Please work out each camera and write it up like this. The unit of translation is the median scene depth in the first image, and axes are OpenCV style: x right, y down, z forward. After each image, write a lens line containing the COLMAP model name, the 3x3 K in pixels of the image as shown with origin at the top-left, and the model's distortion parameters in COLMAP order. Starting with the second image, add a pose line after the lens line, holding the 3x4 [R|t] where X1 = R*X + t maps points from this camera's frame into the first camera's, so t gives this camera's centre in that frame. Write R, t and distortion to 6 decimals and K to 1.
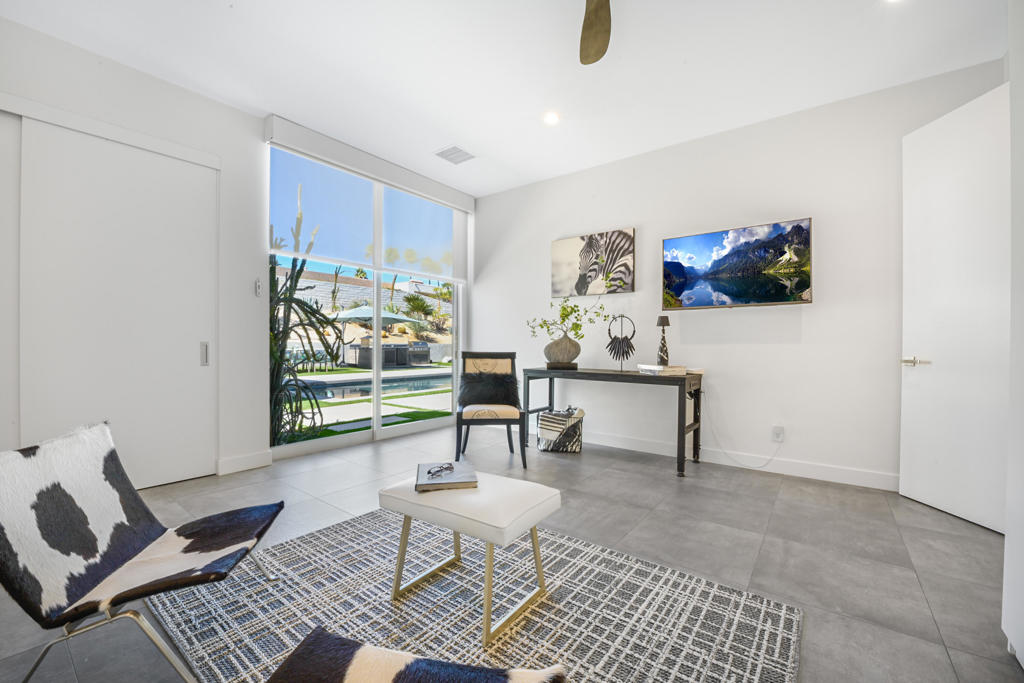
lens RADIAL K [[415.4, 0, 514.9], [0, 415.4, 342.7], [0, 0, 1]] dist [-0.023178, 0.000154]
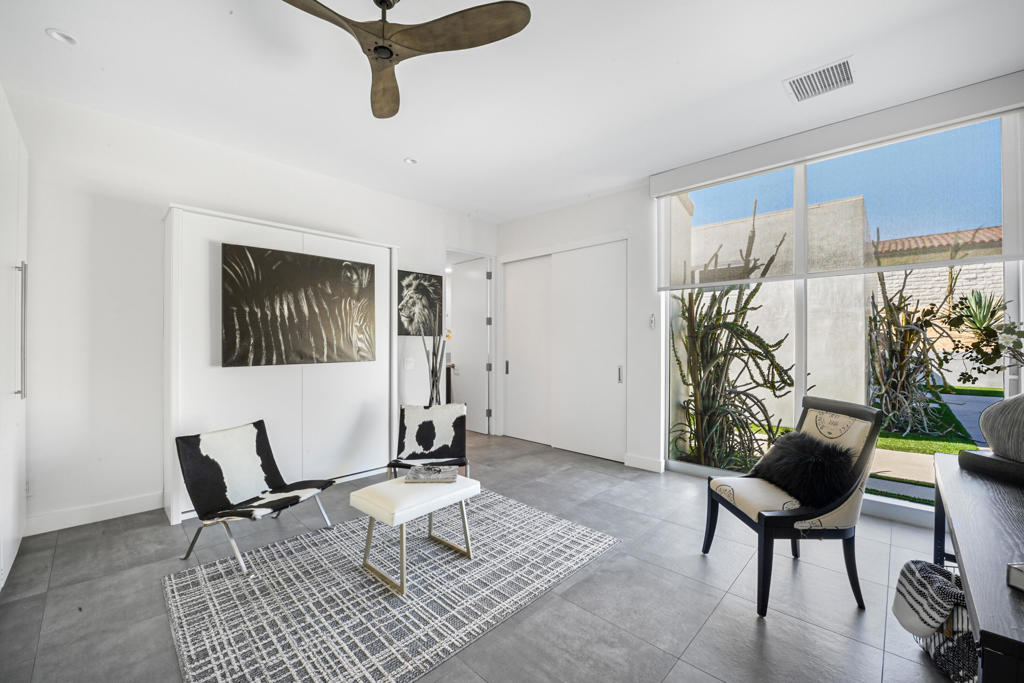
lens RADIAL K [[415.4, 0, 514.9], [0, 415.4, 342.7], [0, 0, 1]] dist [-0.023178, 0.000154]
pose [[-0.125521, -0.008226, -0.992057, 1.329982], [0.000353, 0.999965, -0.008337, -0.131931], [0.992091, -0.001396, -0.125514, 1.594627]]
